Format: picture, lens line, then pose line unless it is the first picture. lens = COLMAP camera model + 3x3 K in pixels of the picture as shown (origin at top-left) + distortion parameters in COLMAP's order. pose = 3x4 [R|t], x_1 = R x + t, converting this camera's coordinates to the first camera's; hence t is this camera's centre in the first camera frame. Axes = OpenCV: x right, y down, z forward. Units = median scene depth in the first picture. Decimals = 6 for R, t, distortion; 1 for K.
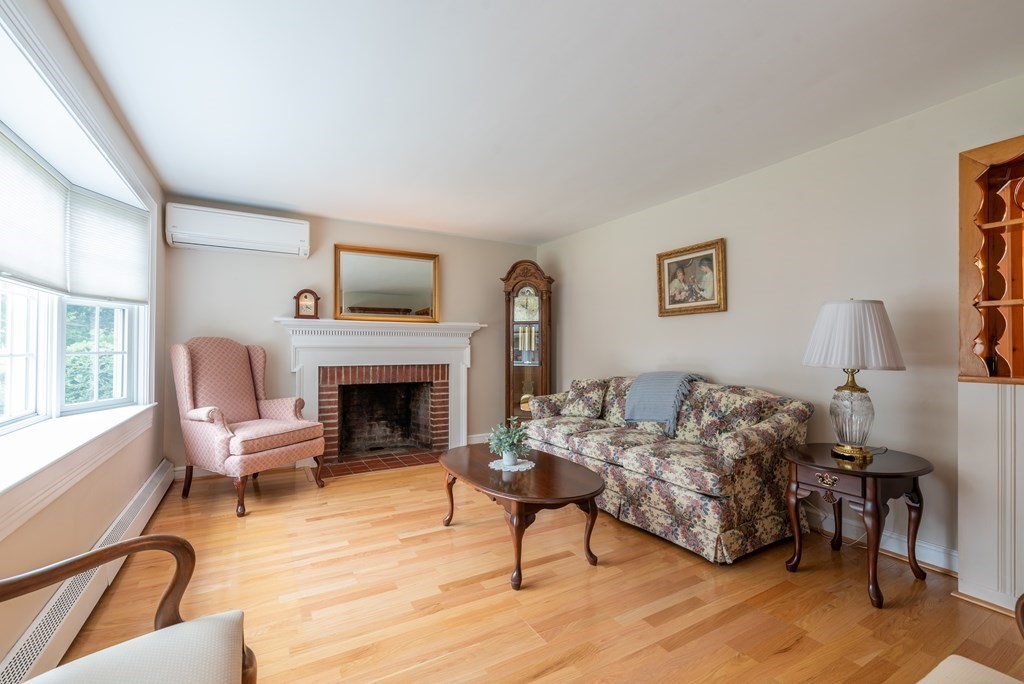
lens RADIAL K [[437.2, 0, 512.3], [0, 437.2, 344.0], [0, 0, 1]] dist [-0.001191, 0.000094]
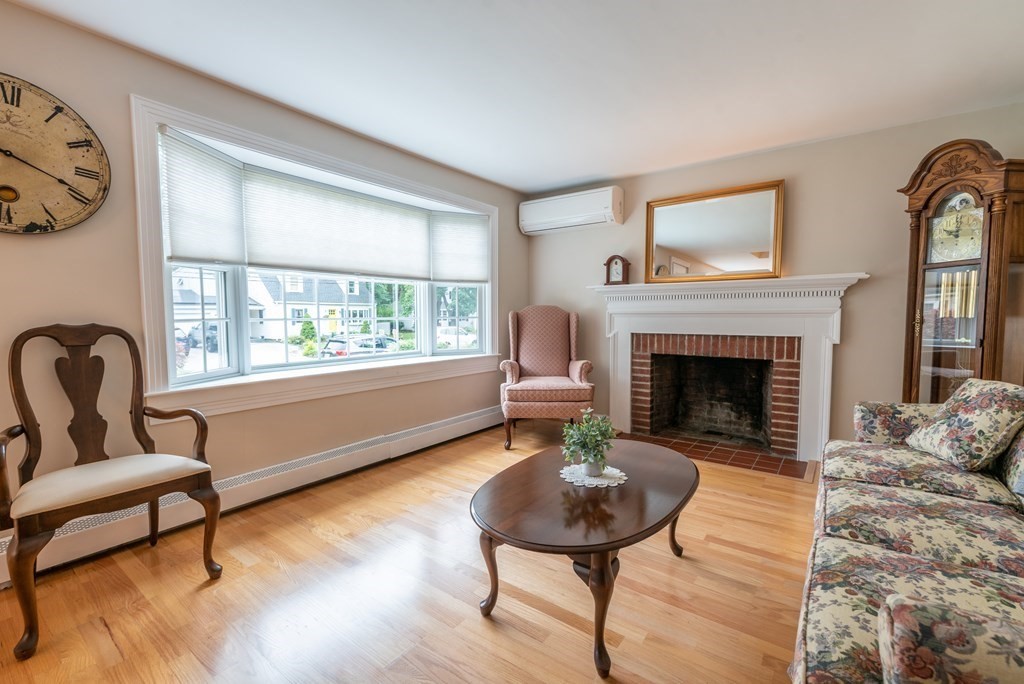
lens RADIAL K [[437.2, 0, 512.3], [0, 437.2, 344.0], [0, 0, 1]] dist [-0.001191, 0.000094]
pose [[0.407348, 0.056519, -0.911522, 0.307390], [0.008355, 0.997811, 0.065602, 0.008409], [0.913235, -0.034339, 0.405984, 0.317678]]
